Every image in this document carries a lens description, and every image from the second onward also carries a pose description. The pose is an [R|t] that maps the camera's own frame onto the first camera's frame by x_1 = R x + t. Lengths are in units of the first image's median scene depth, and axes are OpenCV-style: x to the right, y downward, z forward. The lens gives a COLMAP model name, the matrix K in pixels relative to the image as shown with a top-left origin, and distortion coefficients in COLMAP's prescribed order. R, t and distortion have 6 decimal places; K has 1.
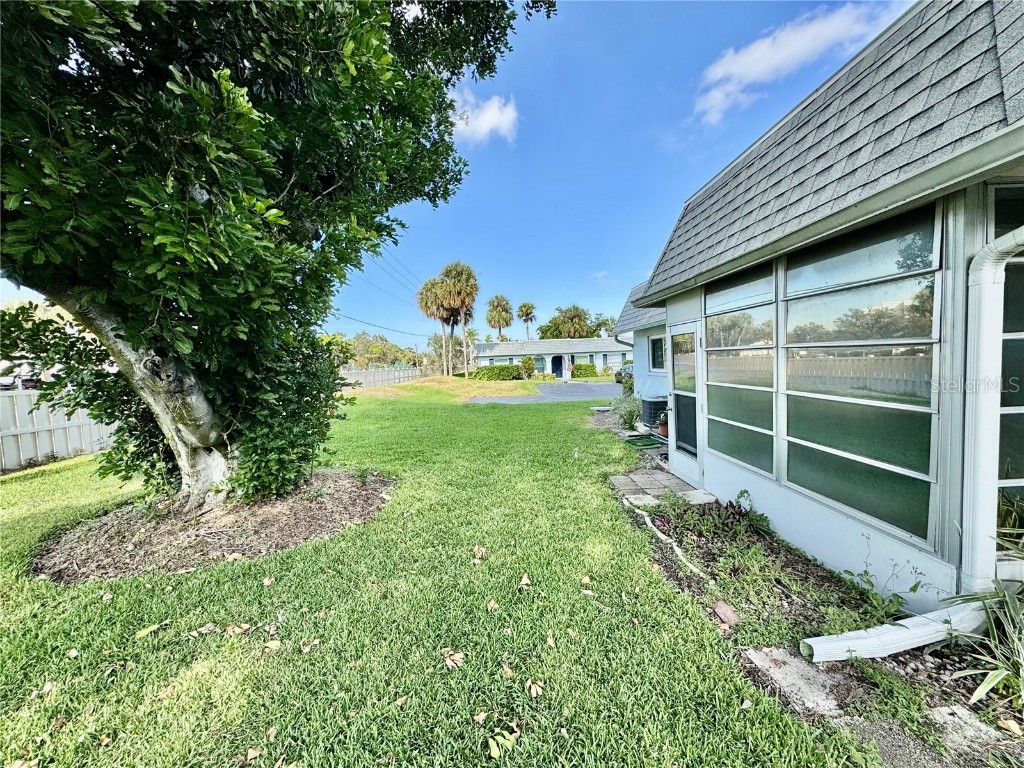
lens RADIAL K [[407.5, 0, 512.2], [0, 407.5, 383.5], [0, 0, 1]] dist [-0.002052, 0.000269]
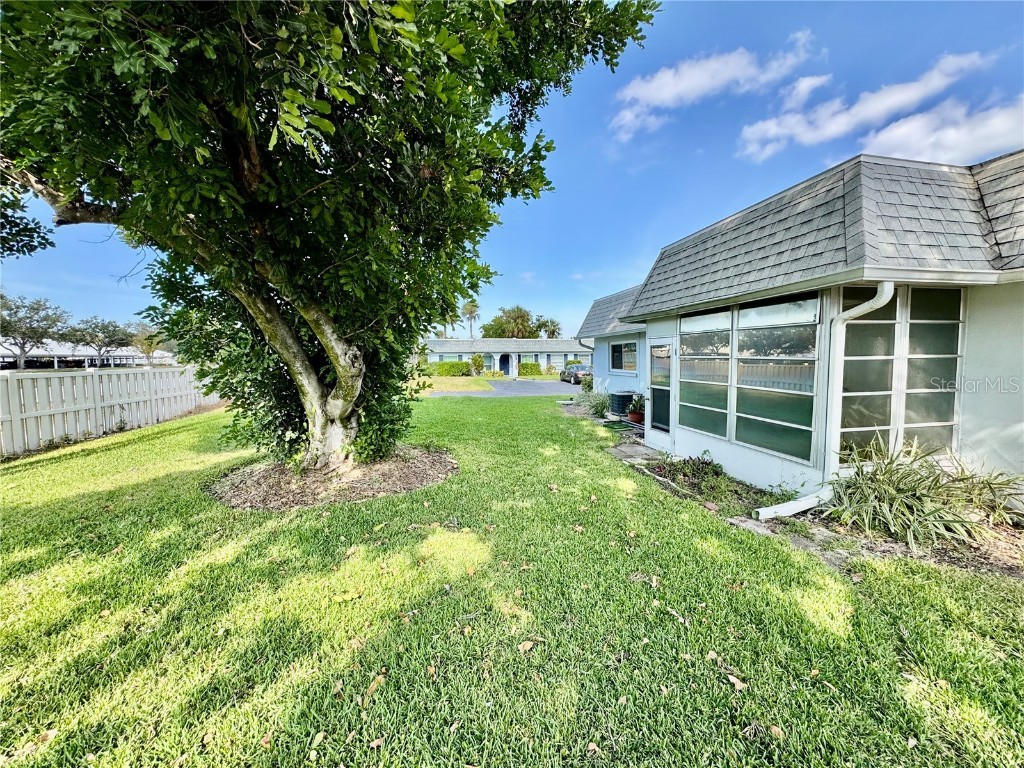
lens RADIAL K [[407.5, 0, 512.2], [0, 407.5, 383.5], [0, 0, 1]] dist [-0.002052, 0.000269]
pose [[0.985927, 0.022546, 0.165647, -0.381788], [-0.023581, 0.999713, 0.004283, 0.020097], [-0.165503, -0.008129, 0.986176, -0.364348]]
